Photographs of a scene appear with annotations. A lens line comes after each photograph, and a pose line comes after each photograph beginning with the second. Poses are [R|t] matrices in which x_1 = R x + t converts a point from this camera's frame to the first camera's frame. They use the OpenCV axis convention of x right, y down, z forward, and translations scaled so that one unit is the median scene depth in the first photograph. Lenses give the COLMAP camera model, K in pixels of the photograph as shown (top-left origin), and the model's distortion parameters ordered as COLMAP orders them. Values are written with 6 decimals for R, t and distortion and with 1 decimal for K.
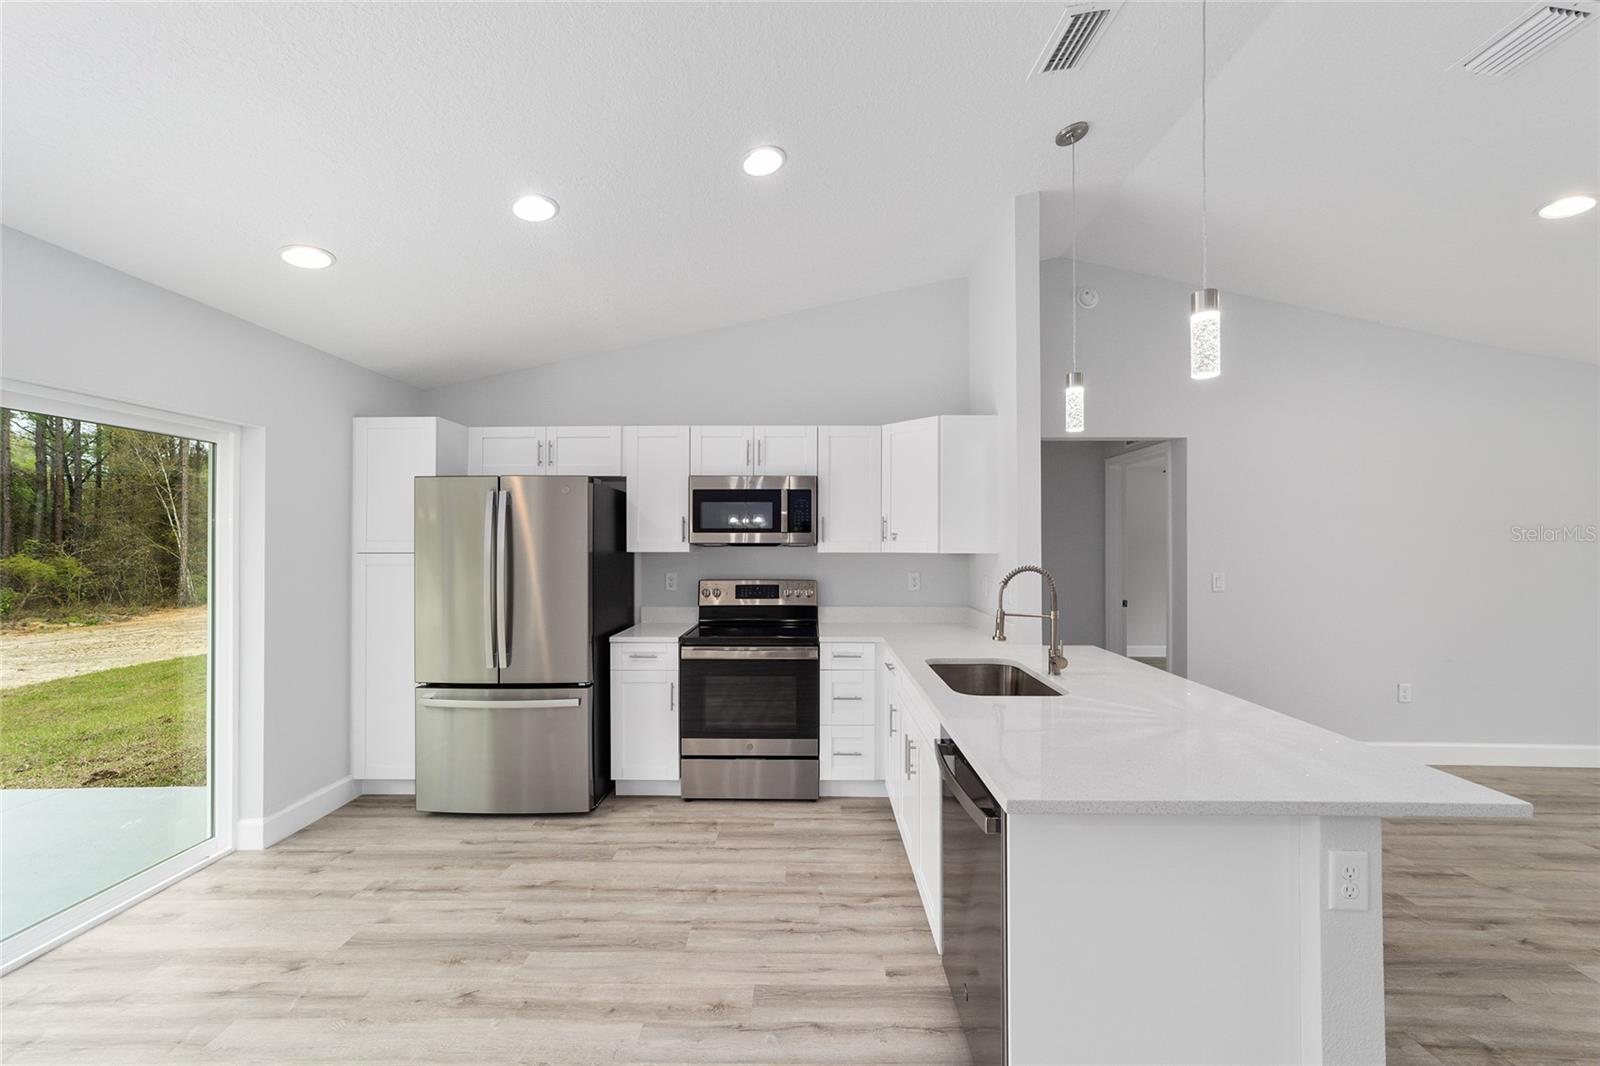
lens RADIAL K [[612.3, 0, 803.6], [0, 612.3, 542.0], [0, 0, 1]] dist [-0.015104, 0.008581]
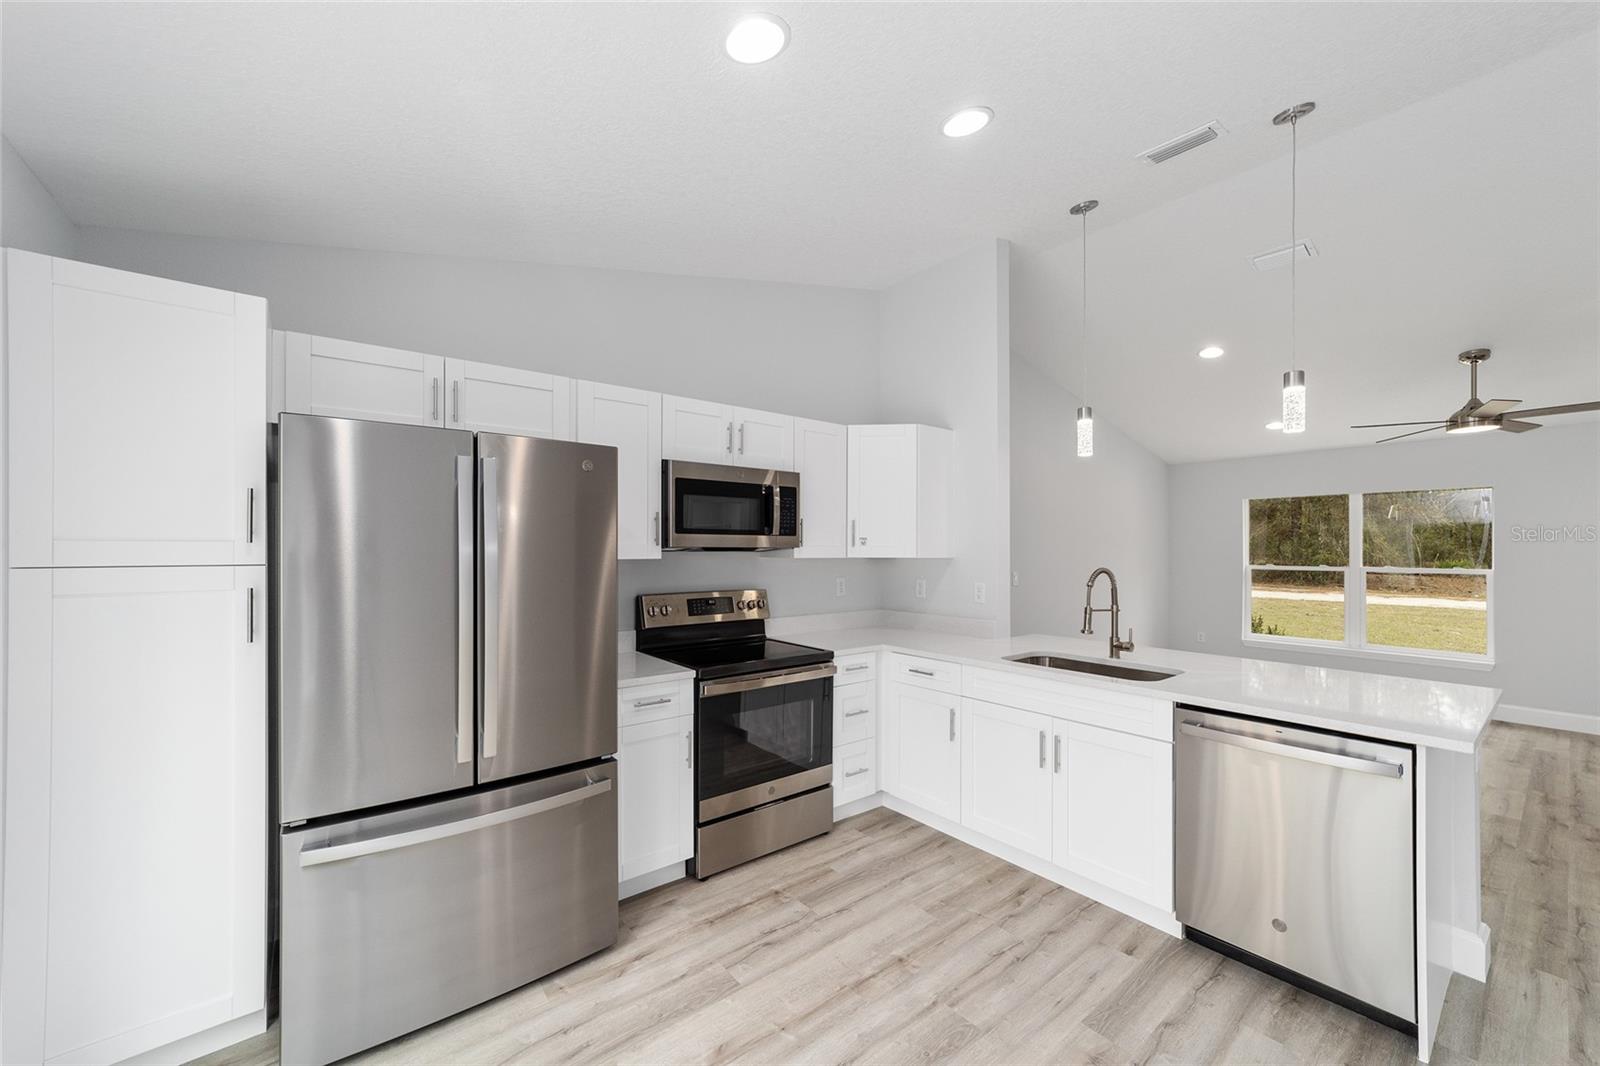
lens RADIAL K [[616.8, 0, 803.5], [0, 616.8, 547.3], [0, 0, 1]] dist [-0.016838, 0.008741]
pose [[0.774317, 0.003556, 0.632788, -0.641645], [-0.005065, 0.999987, 0.000577, 0.000968], [-0.632777, -0.003652, 0.774325, 0.348798]]
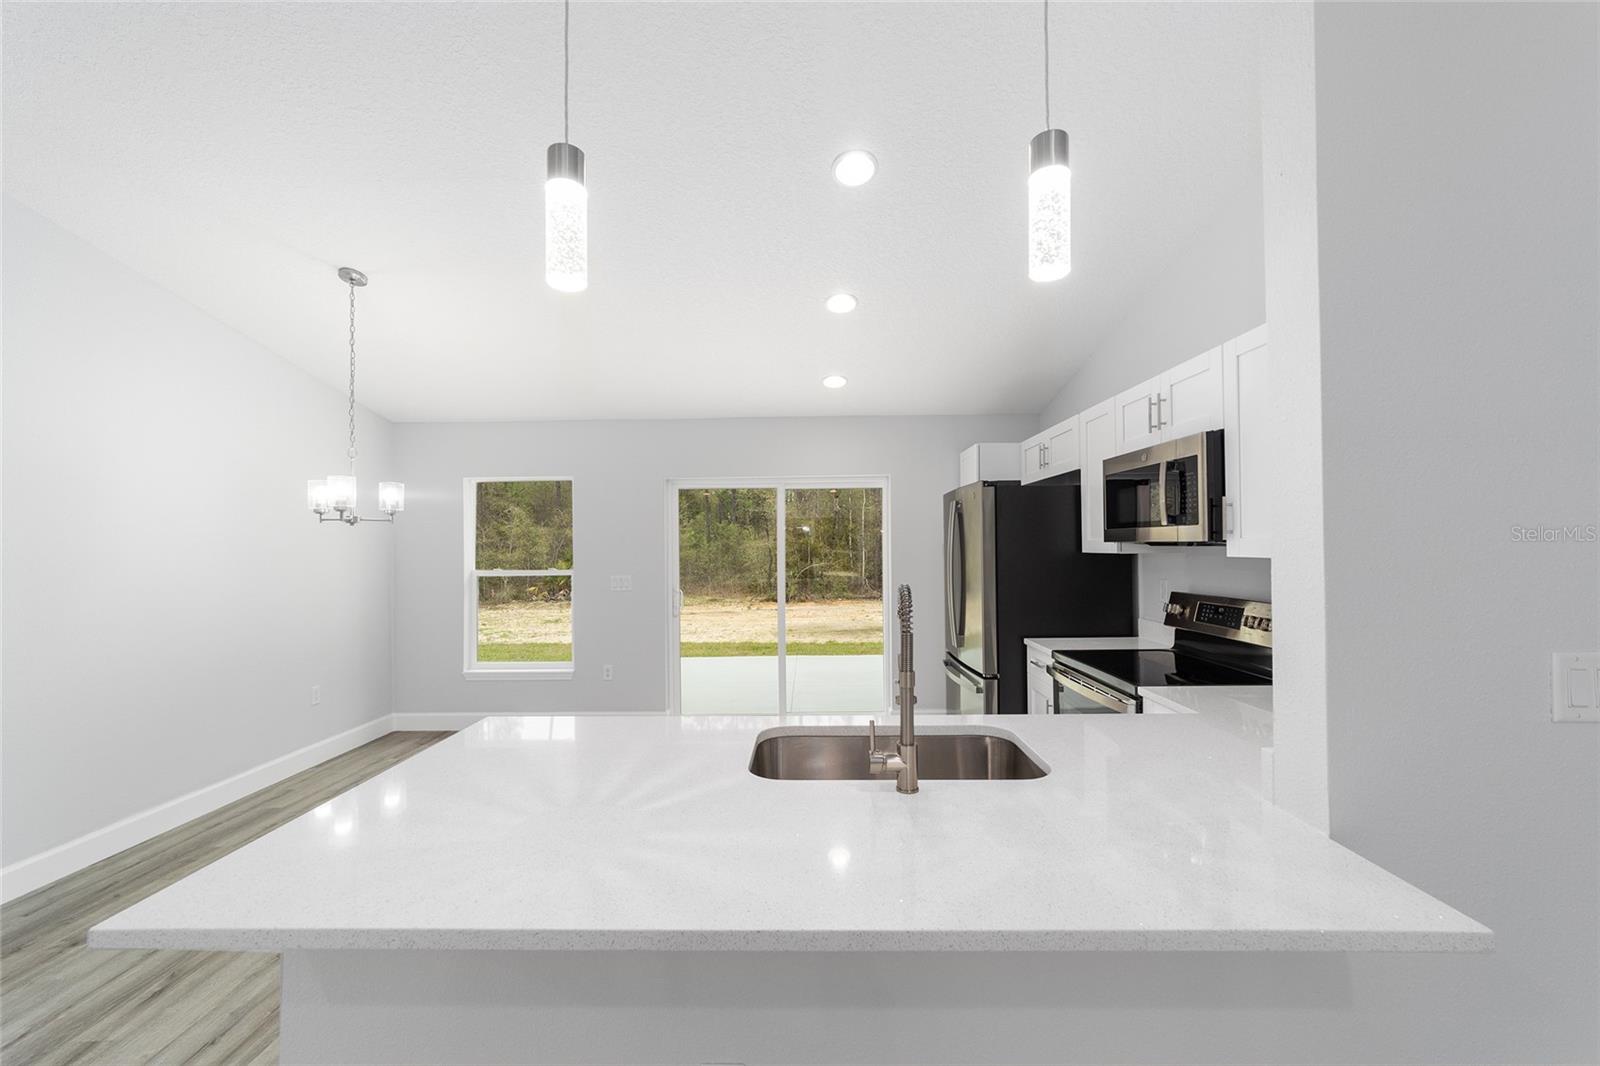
lens RADIAL K [[610.4, 0, 800.8], [0, 610.4, 542.3], [0, 0, 1]] dist [-0.013347, 0.007120]
pose [[0.001282, -0.005962, -0.999981, 0.727768], [0.012153, 0.999908, -0.005946, 0.001622], [0.999925, -0.012145, 0.001354, 0.700150]]
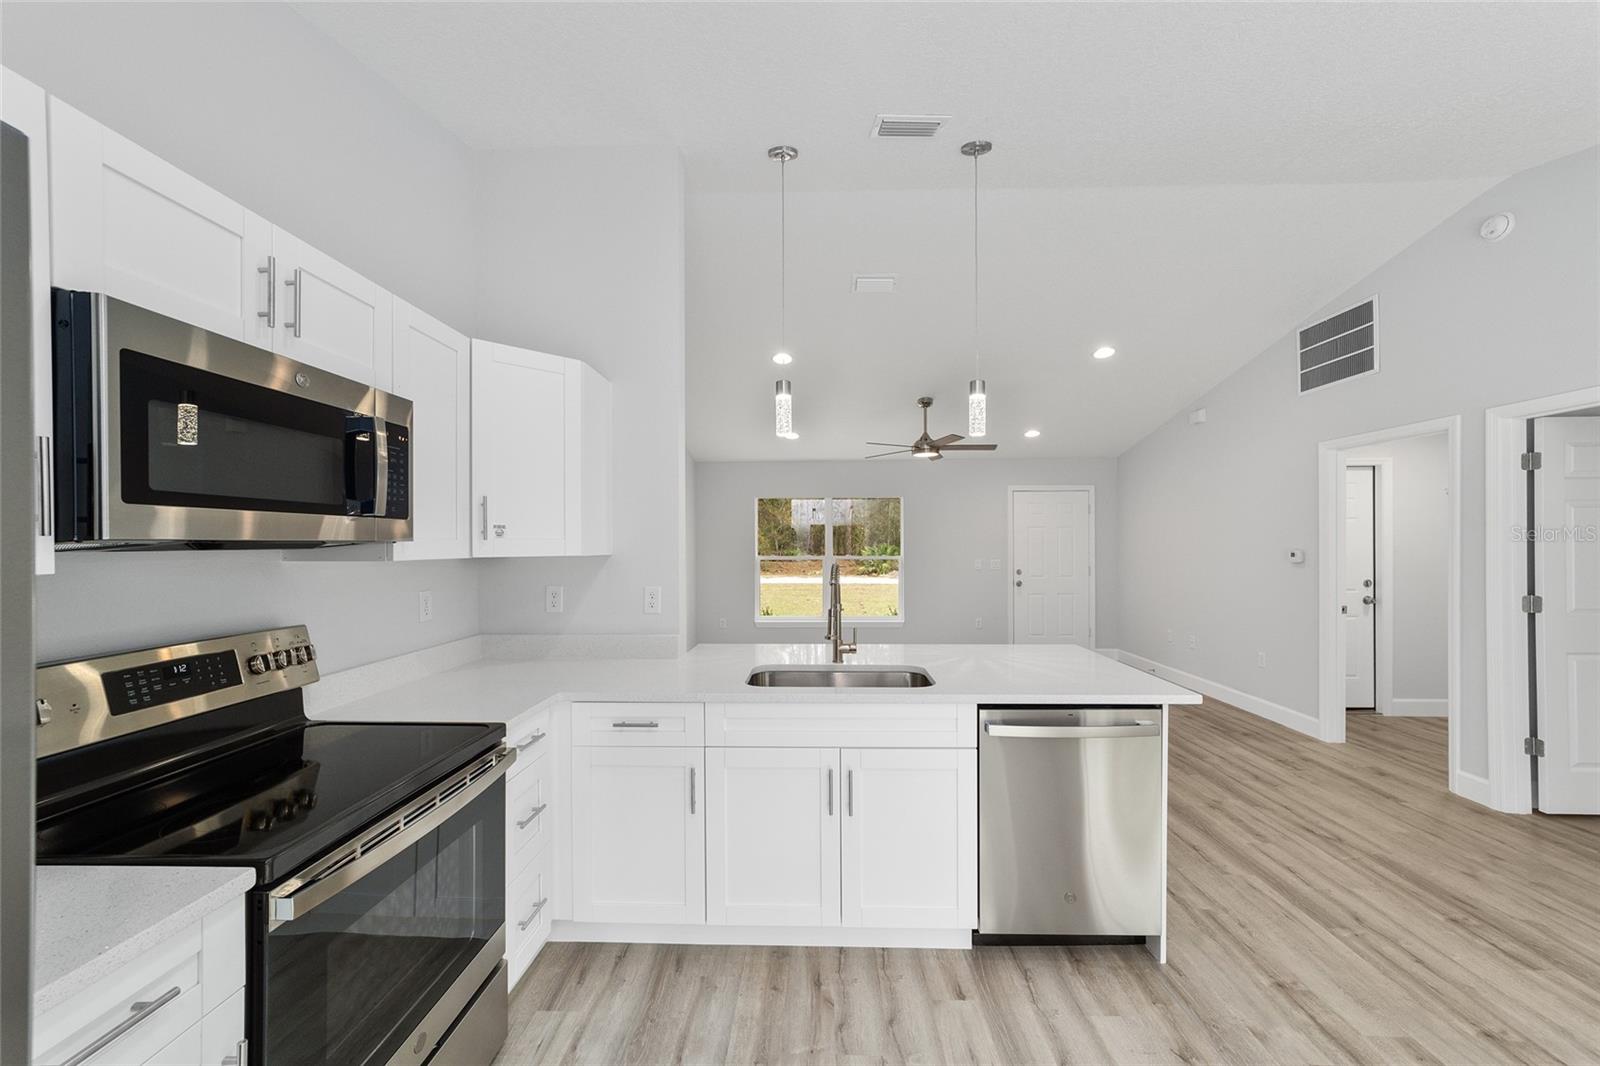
lens RADIAL K [[615.5, 0, 802.4], [0, 615.5, 543.5], [0, 0, 1]] dist [-0.016631, 0.009664]
pose [[0.019774, -0.001898, 0.999803, -0.531189], [-0.001326, 0.999997, 0.001924, 0.002499], [-0.999804, -0.001364, 0.019771, 0.804837]]
